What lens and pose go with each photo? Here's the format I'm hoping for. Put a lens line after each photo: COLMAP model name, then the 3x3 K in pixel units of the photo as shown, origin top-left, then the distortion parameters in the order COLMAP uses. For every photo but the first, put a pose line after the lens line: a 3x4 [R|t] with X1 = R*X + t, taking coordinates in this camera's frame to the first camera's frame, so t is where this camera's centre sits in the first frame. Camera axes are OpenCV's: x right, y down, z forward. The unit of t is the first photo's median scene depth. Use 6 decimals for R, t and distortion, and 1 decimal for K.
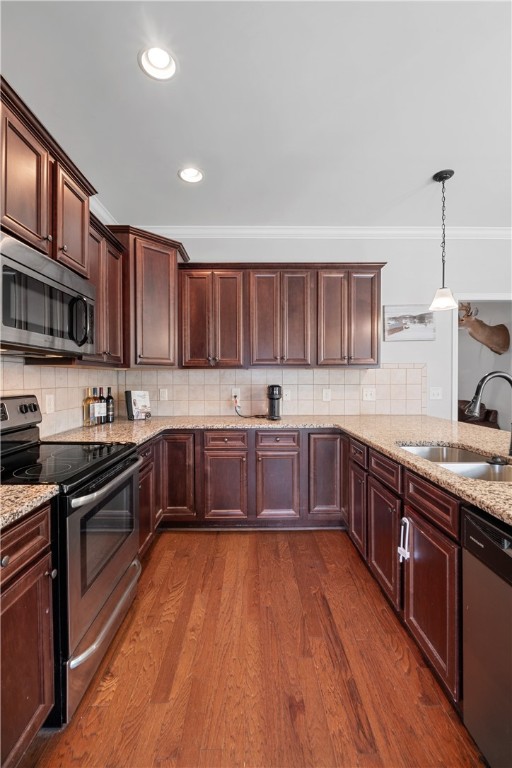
lens RADIAL K [[332.9, 0, 253.3], [0, 332.9, 380.0], [0, 0, 1]] dist [0.000273, -0.004896]
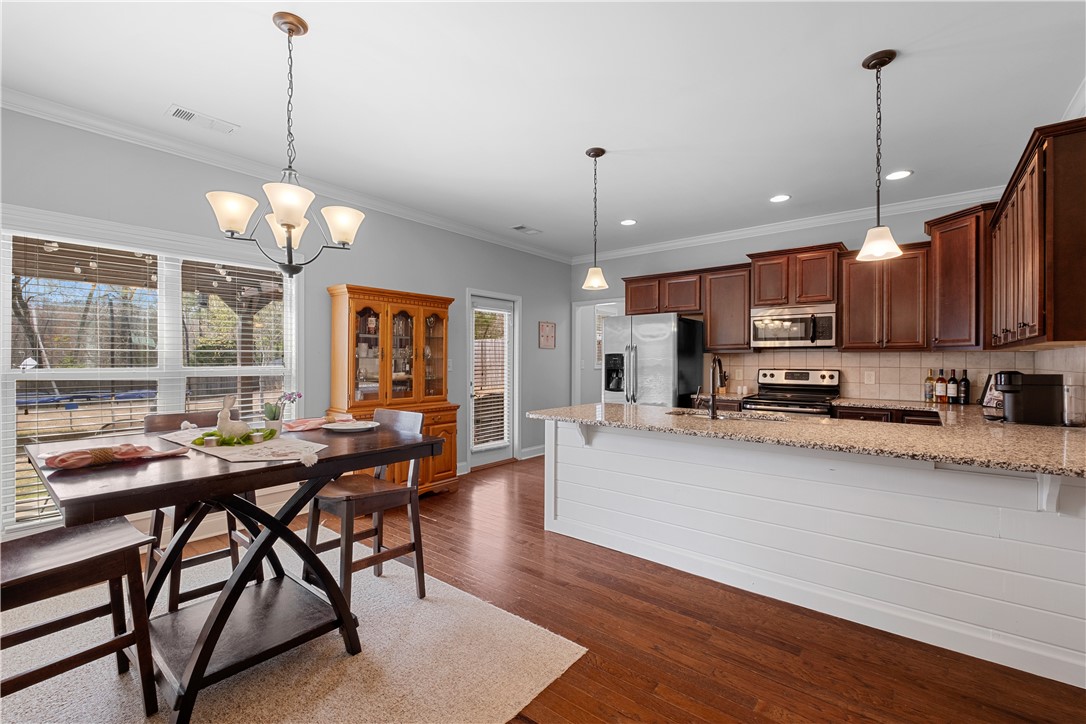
lens RADIAL K [[470.7, 0, 543.1], [0, 470.7, 363.8], [0, 0, 1]] dist [0.000273, -0.004896]
pose [[-0.648331, 0.009362, -0.761301, 1.268539], [0.001351, 0.999937, 0.011145, -0.012116], [0.761357, 0.006197, -0.648303, 0.811227]]
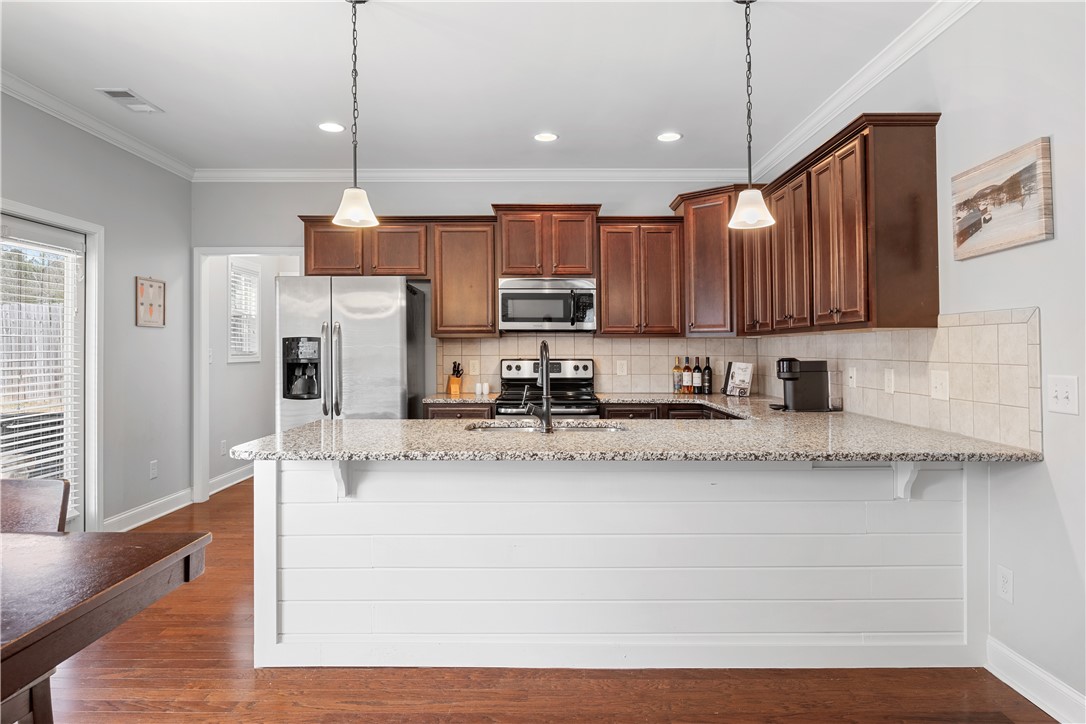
lens RADIAL K [[658.9, 0, 552.3], [0, 658.9, 341.6], [0, 0, 1]] dist [-0.003567, -0.000737]
pose [[-0.019249, -0.005442, -0.999800, 1.244546], [0.001406, 0.999984, -0.005470, -0.011469], [0.999814, -0.001511, -0.019241, 0.506636]]
